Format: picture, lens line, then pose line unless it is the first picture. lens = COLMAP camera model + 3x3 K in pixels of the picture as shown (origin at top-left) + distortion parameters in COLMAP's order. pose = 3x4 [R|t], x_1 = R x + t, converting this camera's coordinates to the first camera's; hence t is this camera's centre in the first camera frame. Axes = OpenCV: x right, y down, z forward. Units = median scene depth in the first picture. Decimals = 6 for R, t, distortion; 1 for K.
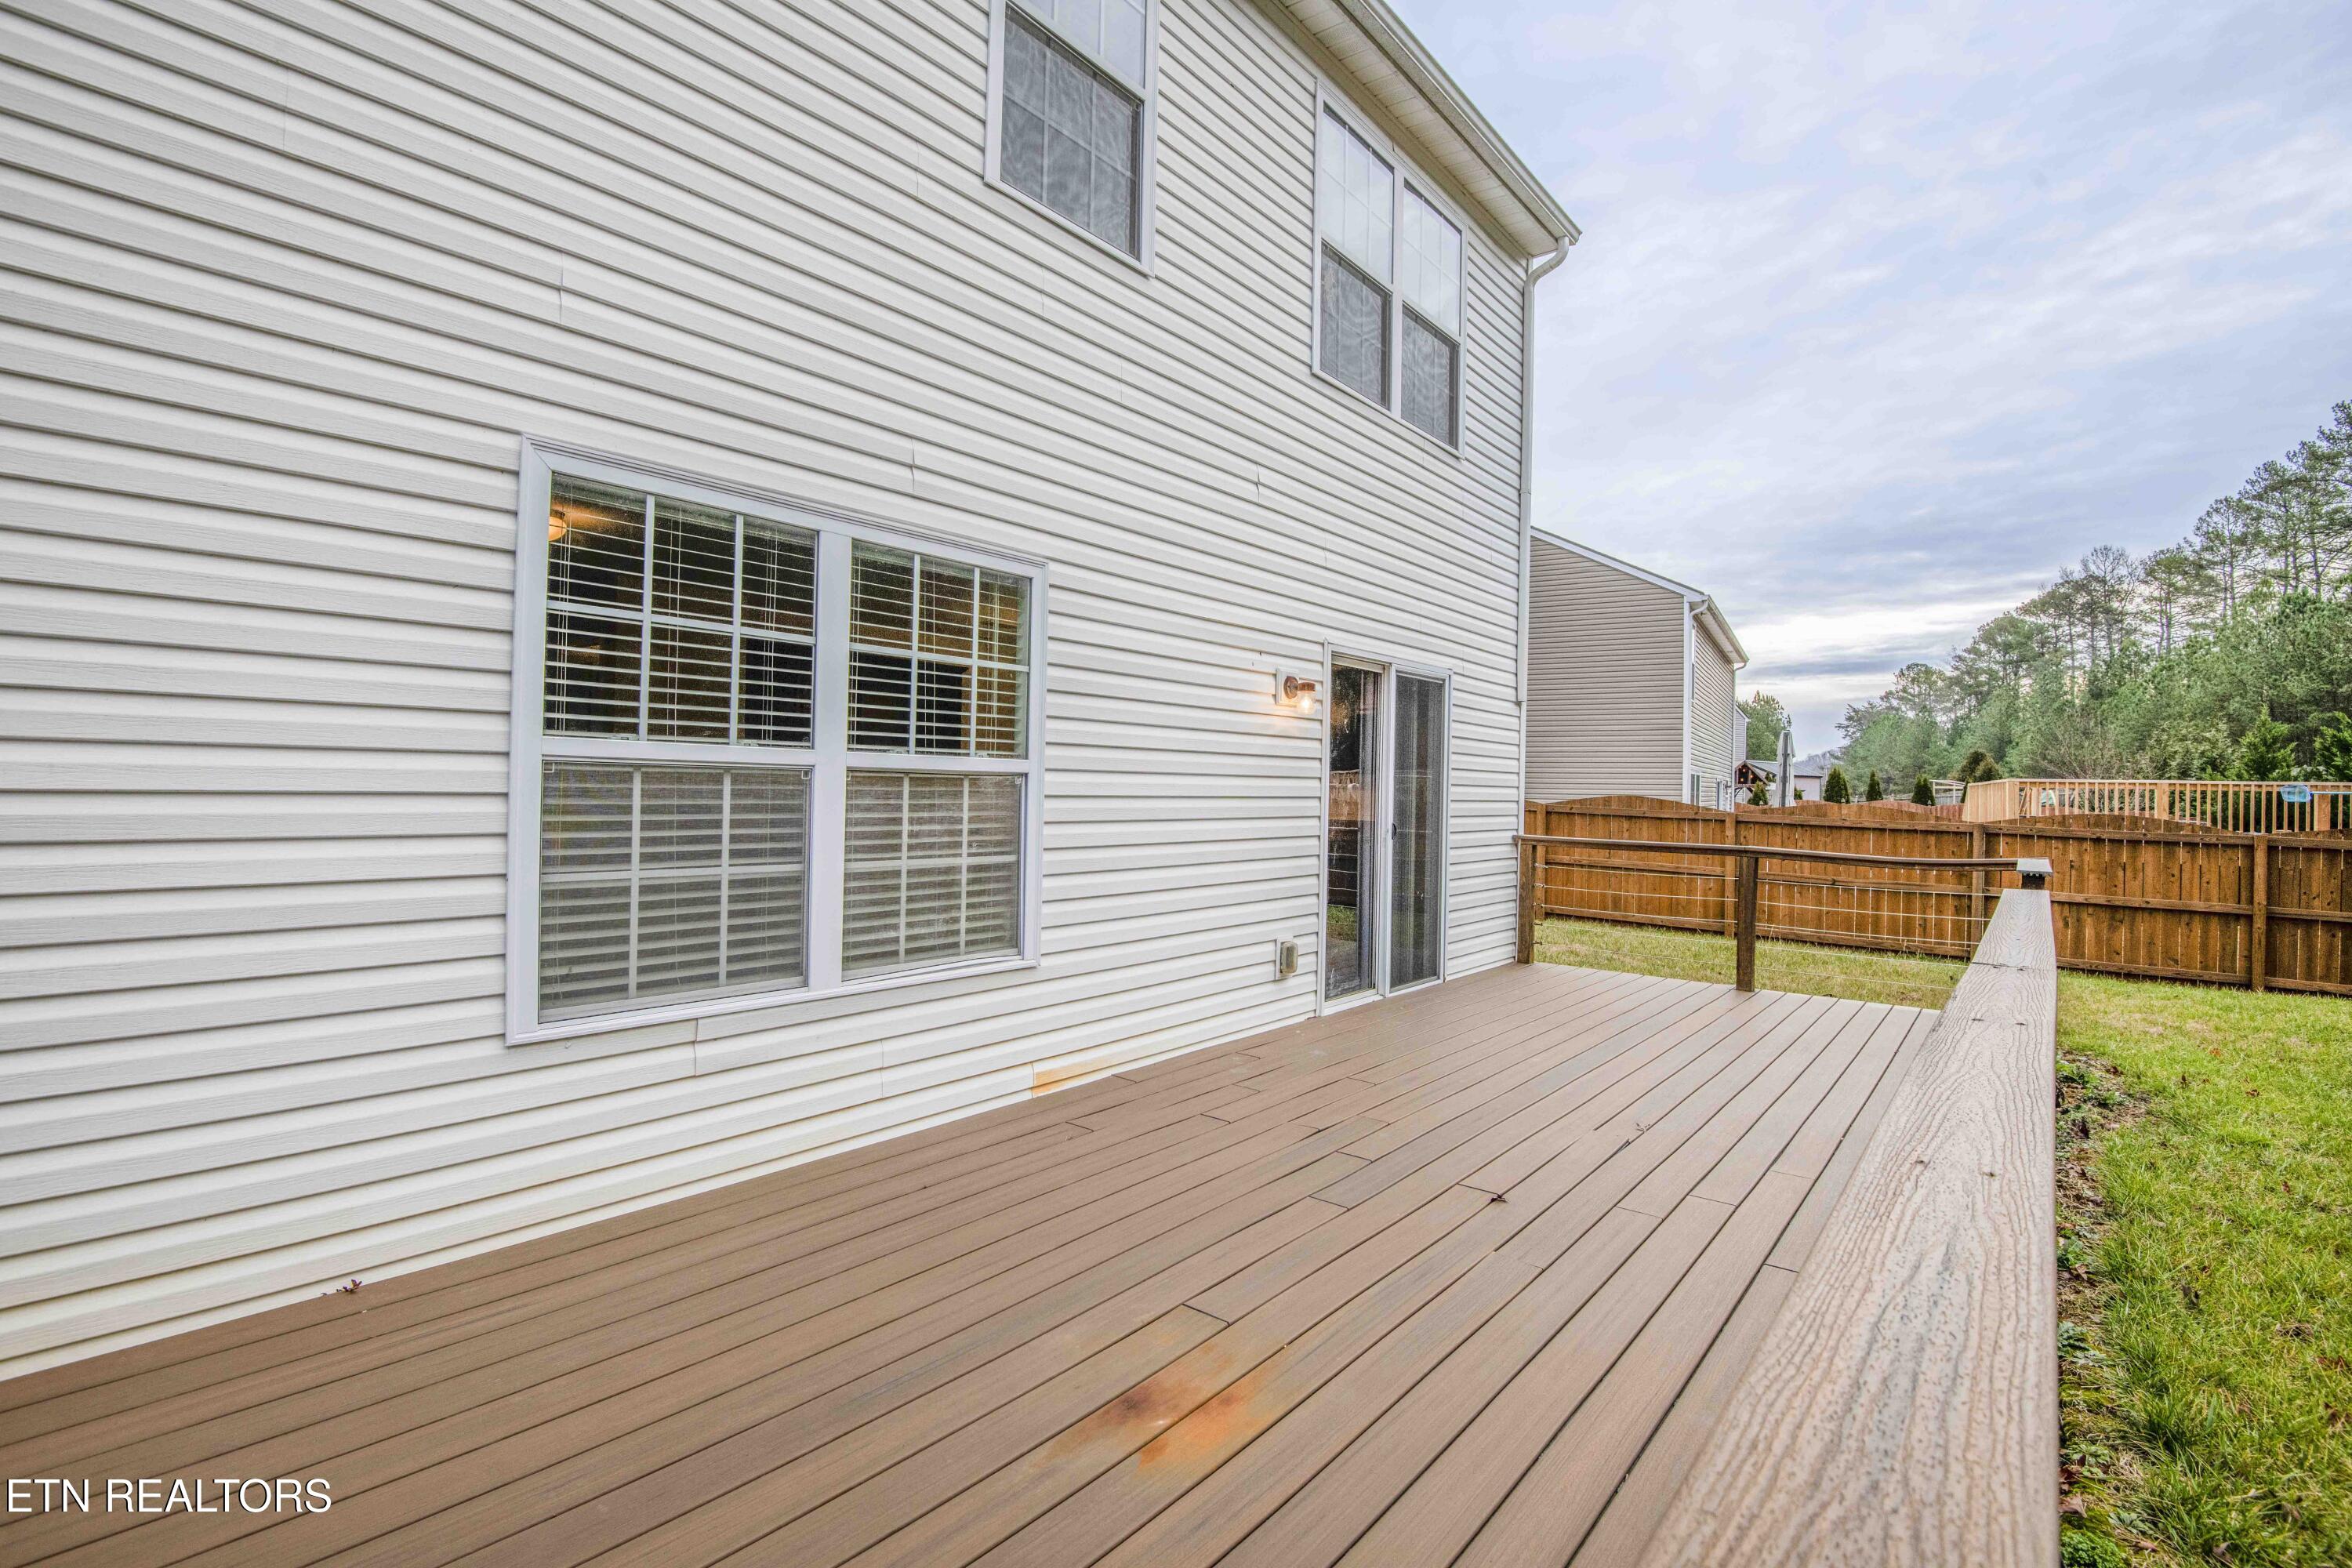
lens RADIAL K [[1095.1, 0, 1184.9], [0, 1095.1, 776.5], [0, 0, 1]] dist [-0.028828, -0.007862]
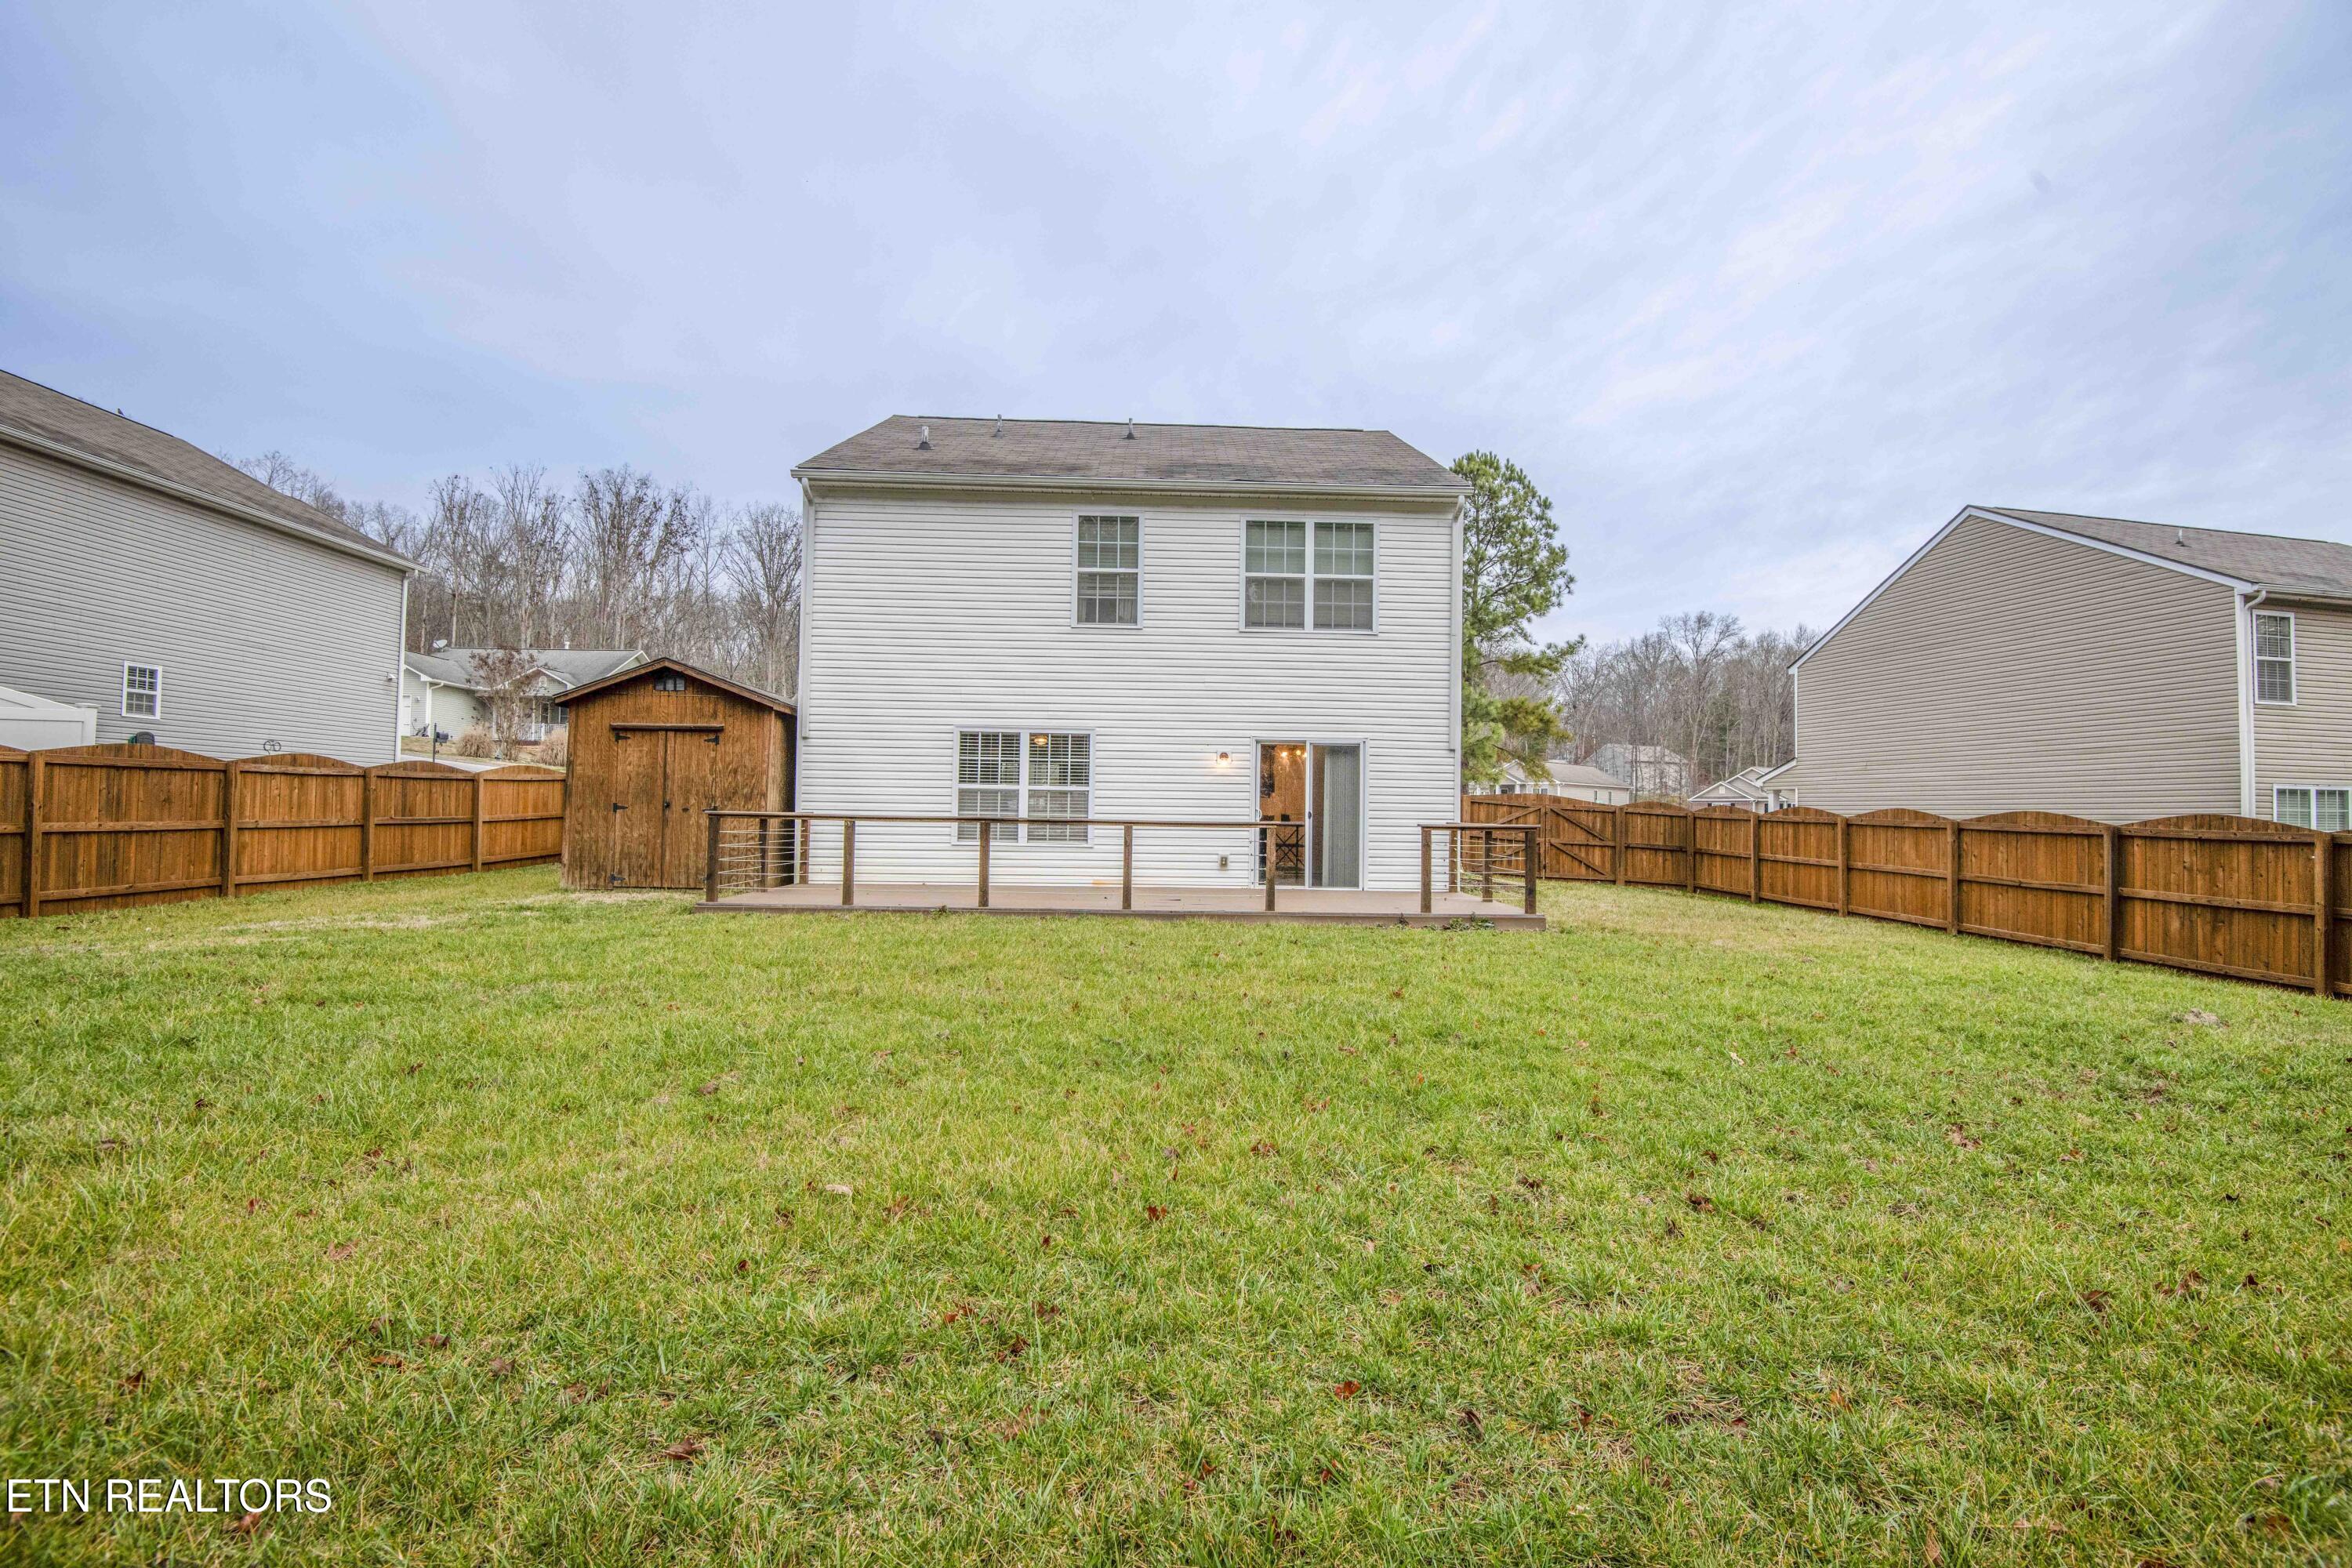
lens RADIAL K [[1095.1, 0, 1184.9], [0, 1095.1, 776.5], [0, 0, 1]] dist [-0.028828, -0.007862]
pose [[0.644148, -0.036941, -0.764008, 1.413408], [0.004469, 0.998998, -0.044535, 0.055931], [0.764888, 0.025273, 0.643668, -0.520788]]
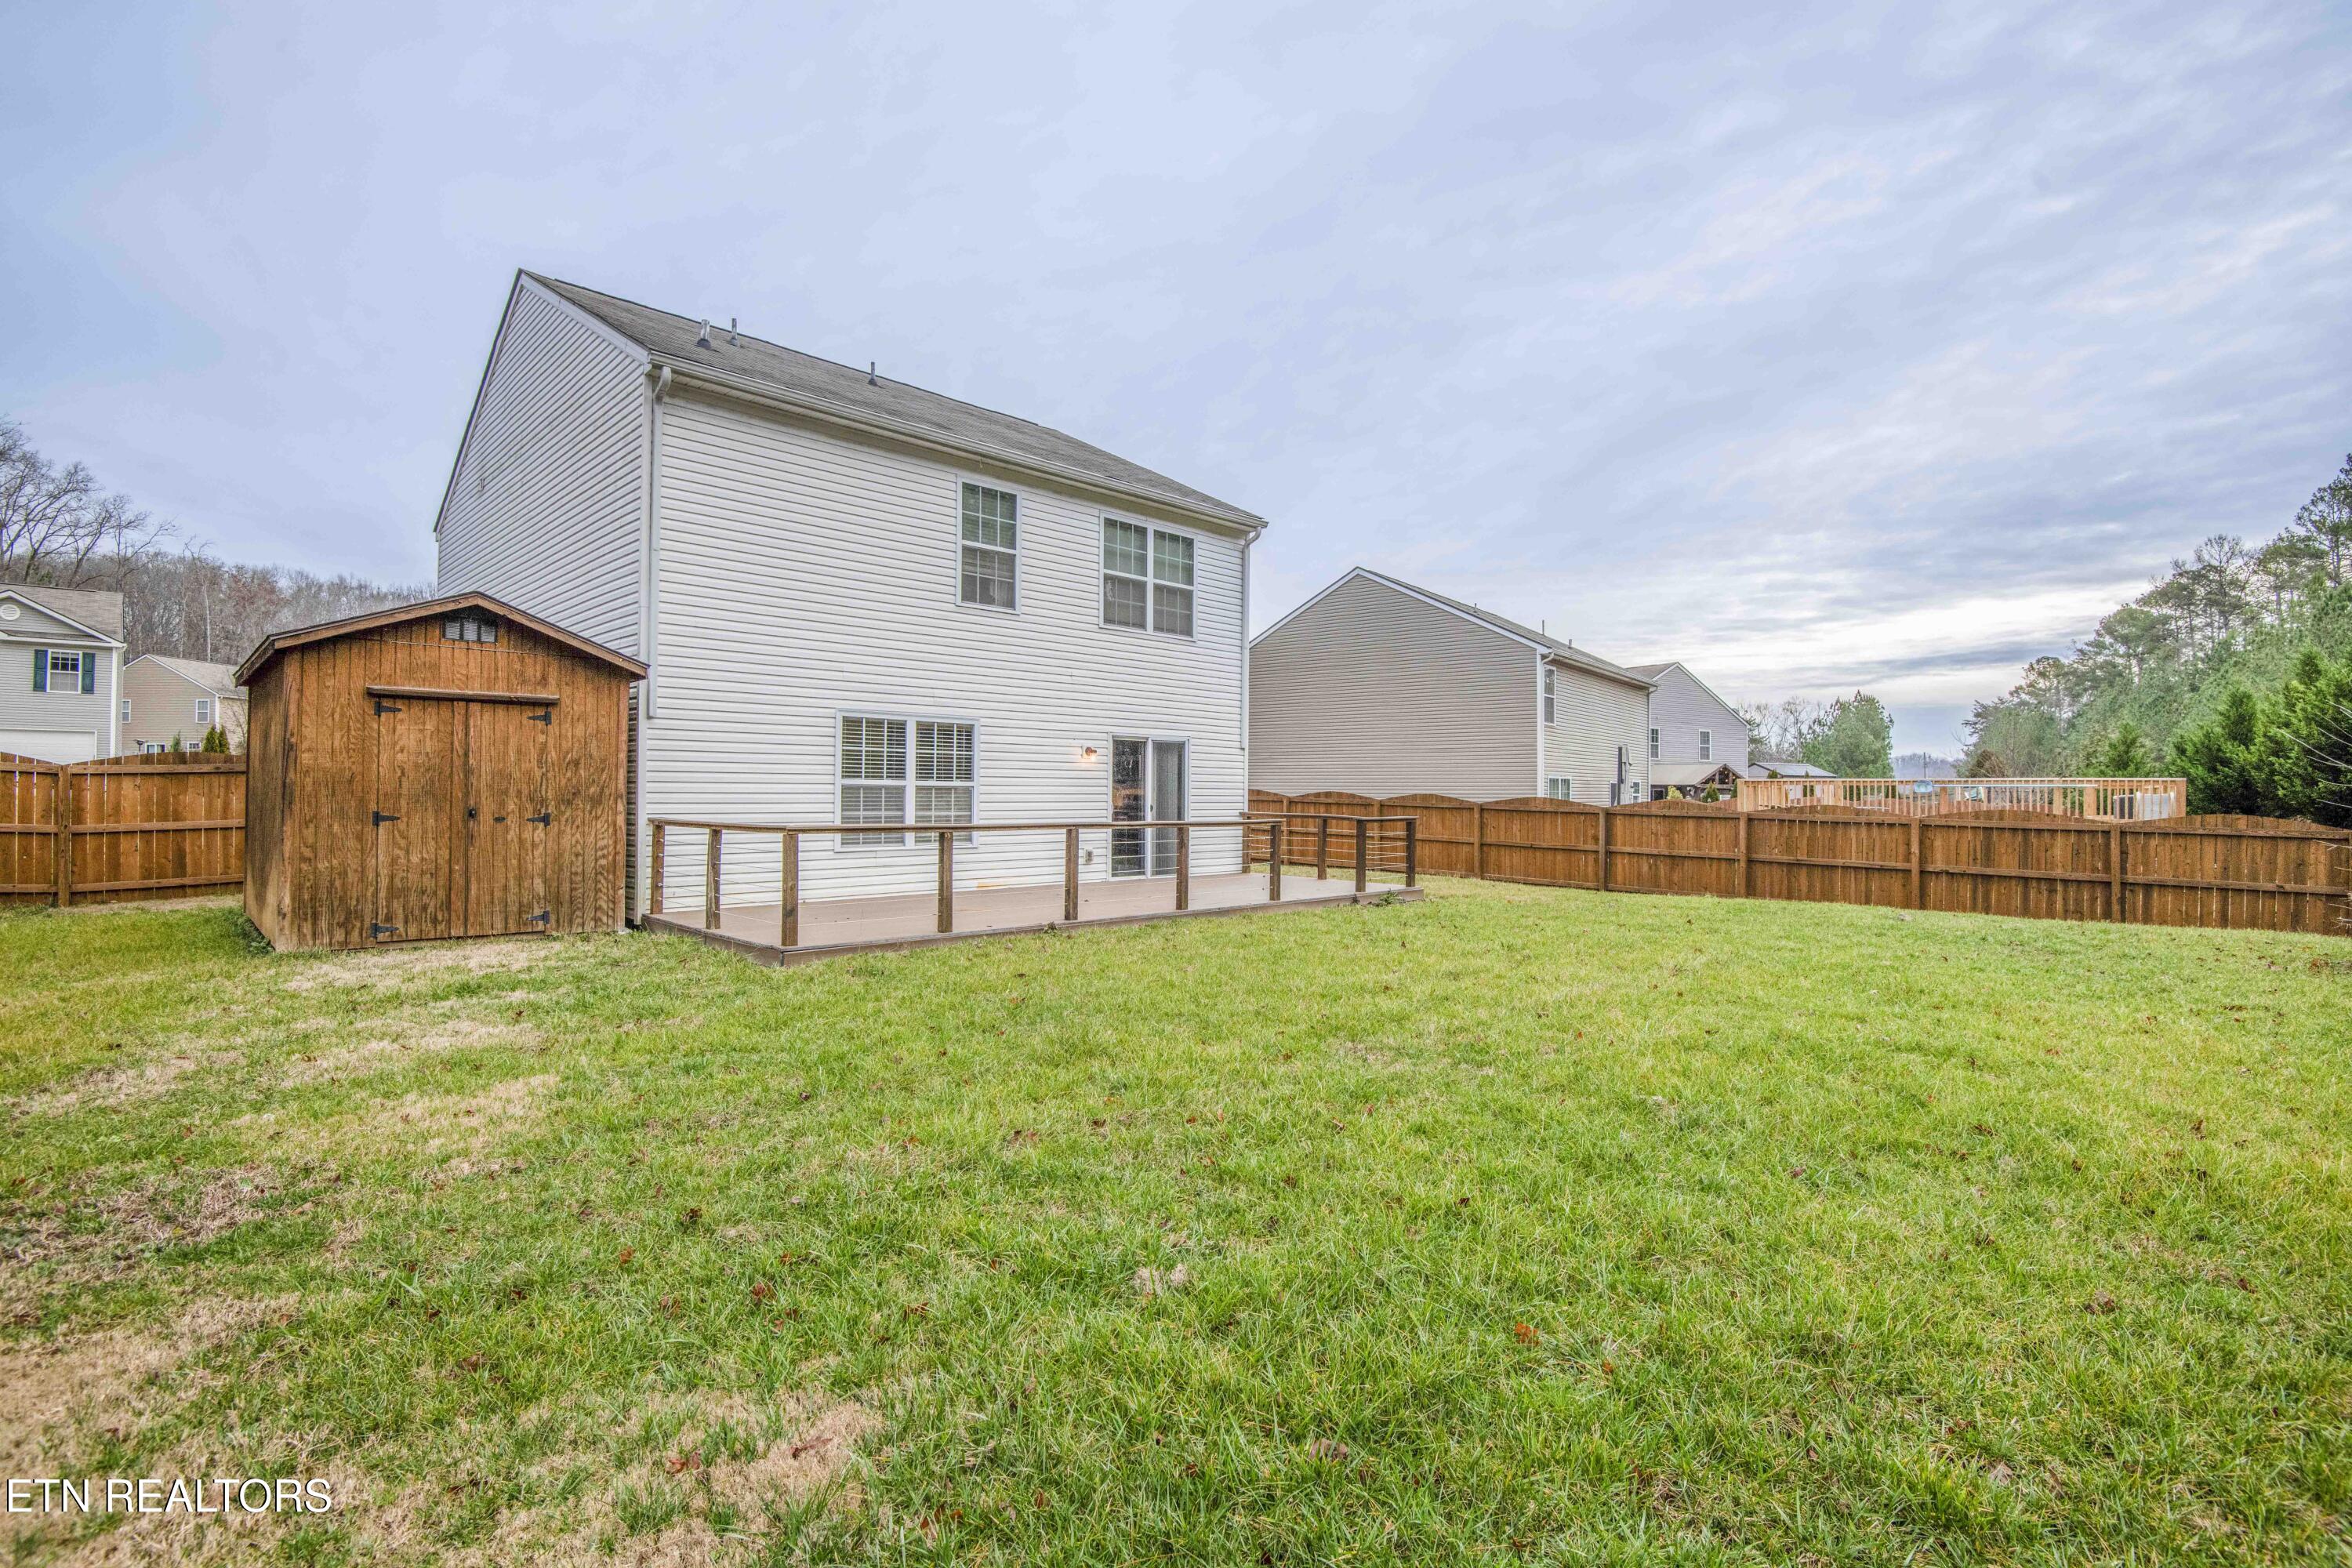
lens RADIAL K [[1095.1, 0, 1184.9], [0, 1095.1, 776.5], [0, 0, 1]] dist [-0.028828, -0.007862]
pose [[0.993189, -0.014978, -0.115550, 0.436519], [0.014075, 0.999864, -0.008626, 0.001996], [0.115664, 0.006941, 0.993264, -1.092433]]
